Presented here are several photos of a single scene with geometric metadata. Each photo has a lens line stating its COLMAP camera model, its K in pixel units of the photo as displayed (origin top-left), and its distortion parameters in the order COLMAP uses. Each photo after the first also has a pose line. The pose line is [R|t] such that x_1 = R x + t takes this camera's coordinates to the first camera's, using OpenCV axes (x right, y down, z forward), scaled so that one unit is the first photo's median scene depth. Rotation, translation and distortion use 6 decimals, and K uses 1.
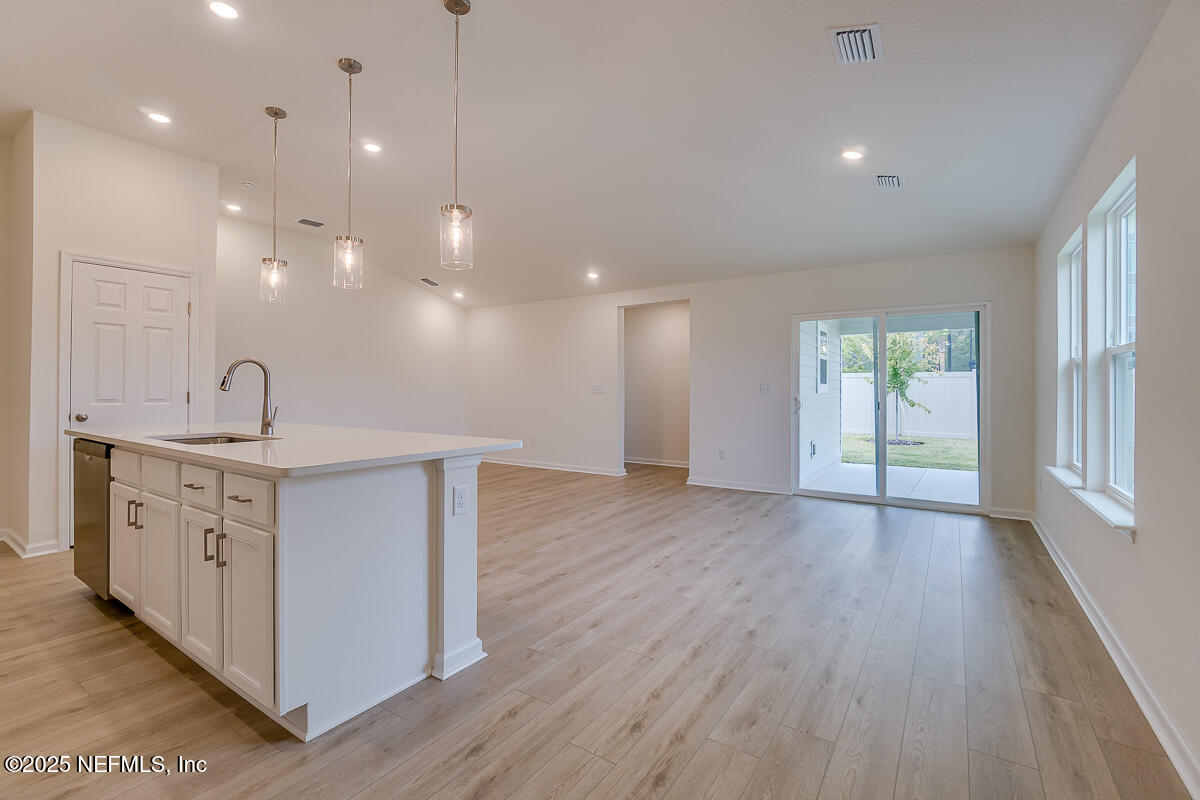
lens RADIAL K [[540.5, 0, 598.1], [0, 540.5, 393.0], [0, 0, 1]] dist [-0.014875, 0.000060]
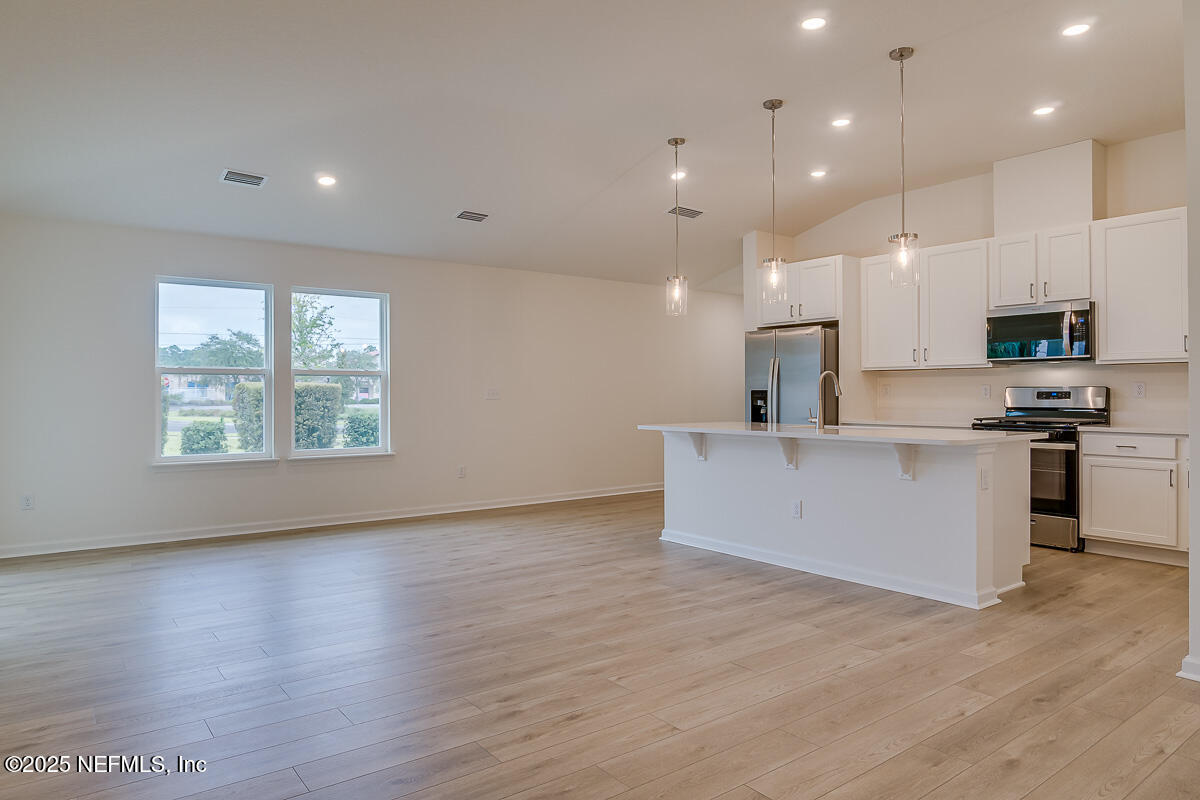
lens RADIAL K [[757.2, 0, 600.0], [0, 757.2, 400.0], [0, 0, 1]] dist [-0.000315, 0.000219]
pose [[-0.948057, -0.002914, 0.318086, -0.387965], [0.000650, 0.999938, 0.011096, -0.009546], [-0.318099, 0.010726, -0.947997, 1.626862]]
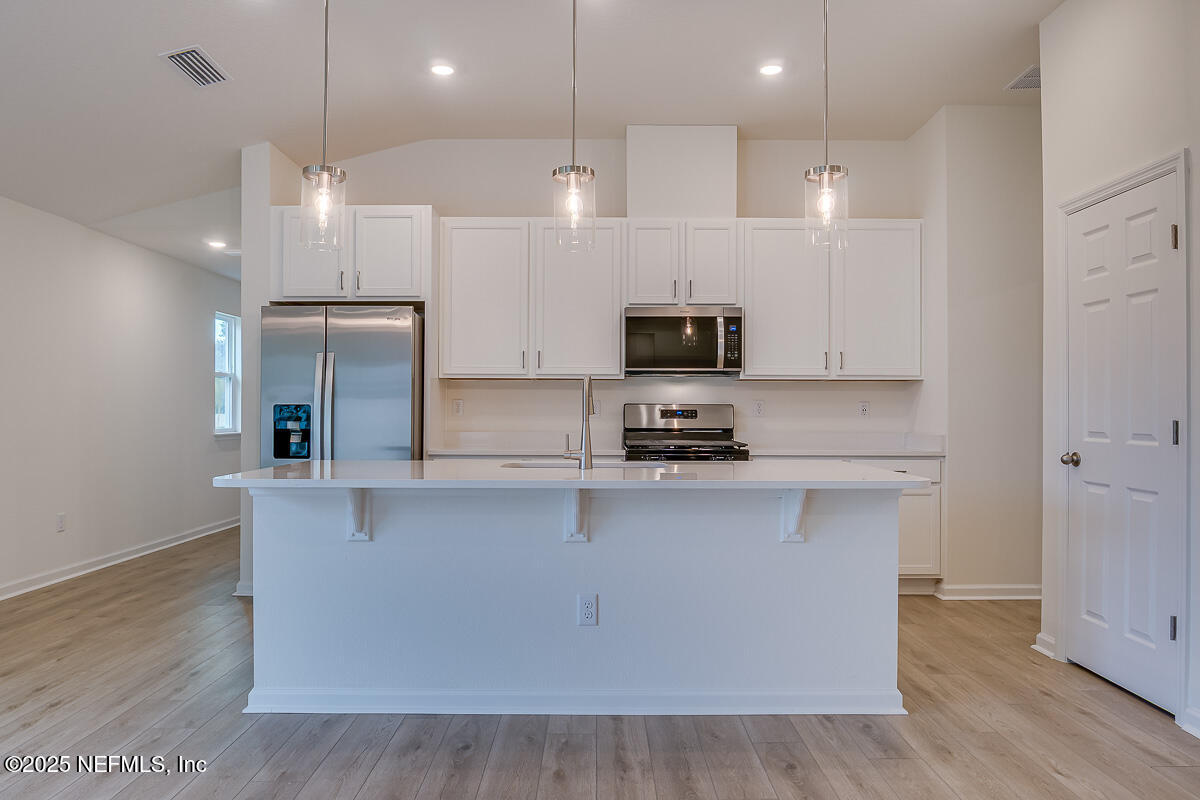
lens RADIAL K [[821.6, 0, 600.1], [0, 821.6, 407.0], [0, 0, 1]] dist [-0.018688, 0.002943]
pose [[-0.831001, -0.007695, -0.556218, 0.026549], [-0.005506, 0.999969, -0.005608, -0.005825], [0.556244, -0.001598, -0.831018, 1.123661]]
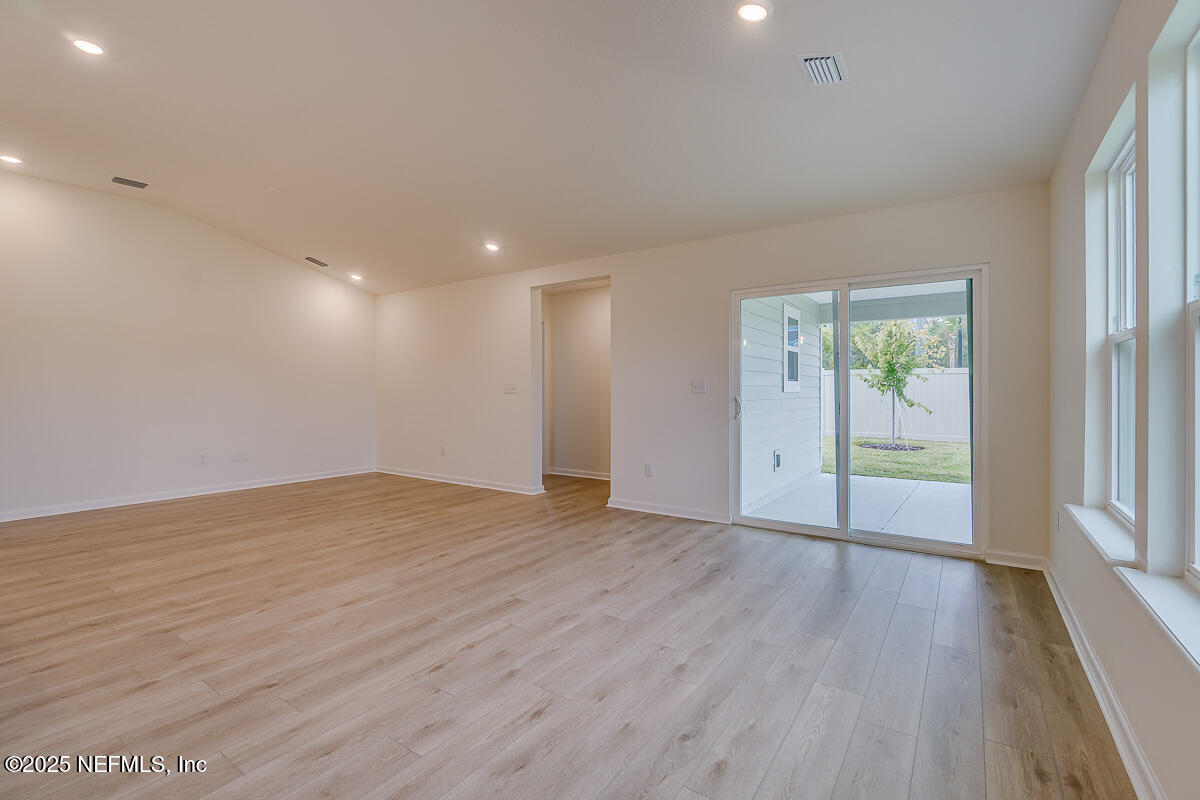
lens RADIAL K [[540.4, 0, 596.9], [0, 540.4, 396.4], [0, 0, 1]] dist [-0.016423, -0.000031]
pose [[0.999798, -0.003965, -0.019712, 0.216829], [0.004088, 0.999972, 0.006215, 0.000537], [0.019687, -0.006294, 0.999786, 0.264789]]
